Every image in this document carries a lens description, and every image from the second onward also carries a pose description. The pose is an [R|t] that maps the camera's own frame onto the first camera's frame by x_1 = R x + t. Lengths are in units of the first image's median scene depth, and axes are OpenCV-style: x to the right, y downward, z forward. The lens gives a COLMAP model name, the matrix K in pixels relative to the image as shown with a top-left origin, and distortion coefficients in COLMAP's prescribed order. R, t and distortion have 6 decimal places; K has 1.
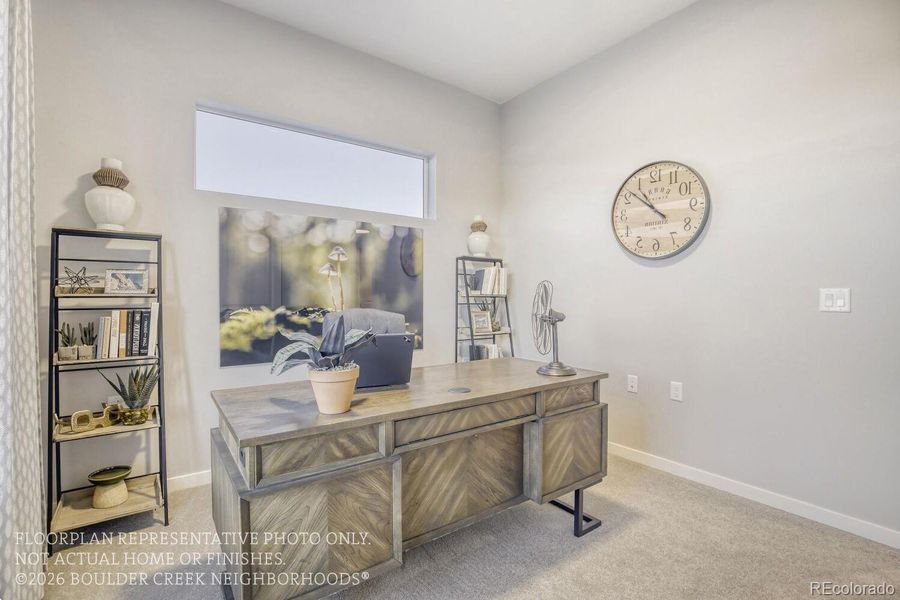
lens RADIAL K [[419.0, 0, 450.0], [0, 419.0, 300.0], [0, 0, 1]] dist [-0.014702, 0.000018]
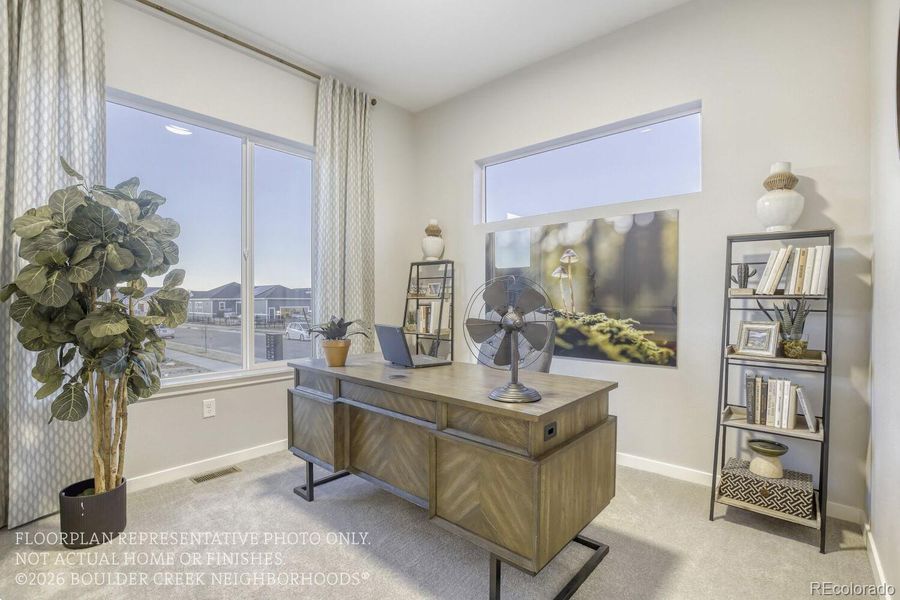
lens RADIAL K [[419.0, 0, 450.0], [0, 419.0, 300.0], [0, 0, 1]] dist [-0.014702, 0.000018]
pose [[0.215712, 0.004522, -0.976447, 1.107656], [-0.007130, 0.999970, 0.003055, -0.007493], [0.976431, 0.006303, 0.215738, 0.817107]]
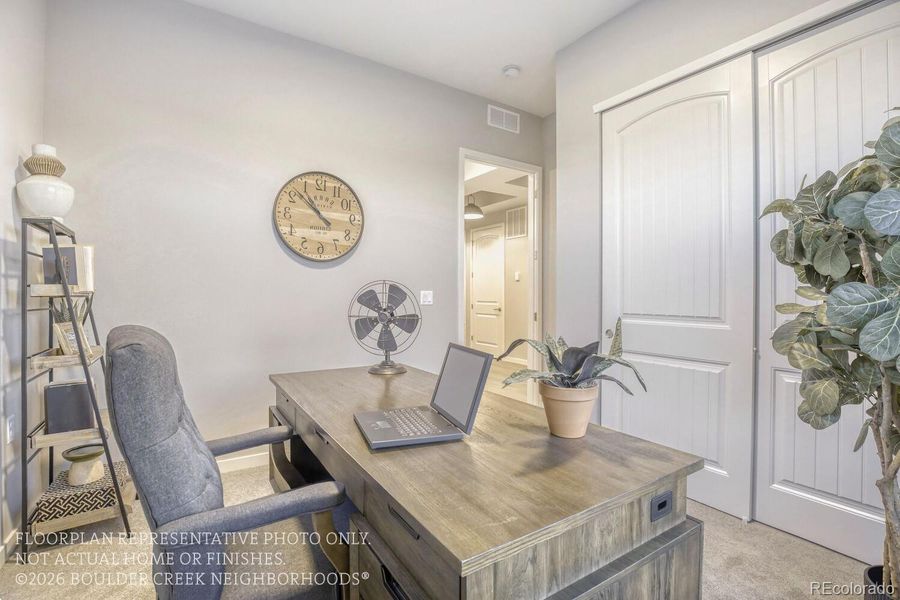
lens RADIAL K [[419.0, 0, 450.0], [0, 419.0, 300.0], [0, 0, 1]] dist [-0.014702, 0.000018]
pose [[0.042665, -0.013550, 0.998998, -0.444844], [0.009360, 0.999870, 0.013162, -0.006579], [-0.999046, 0.008789, 0.042786, 0.473628]]
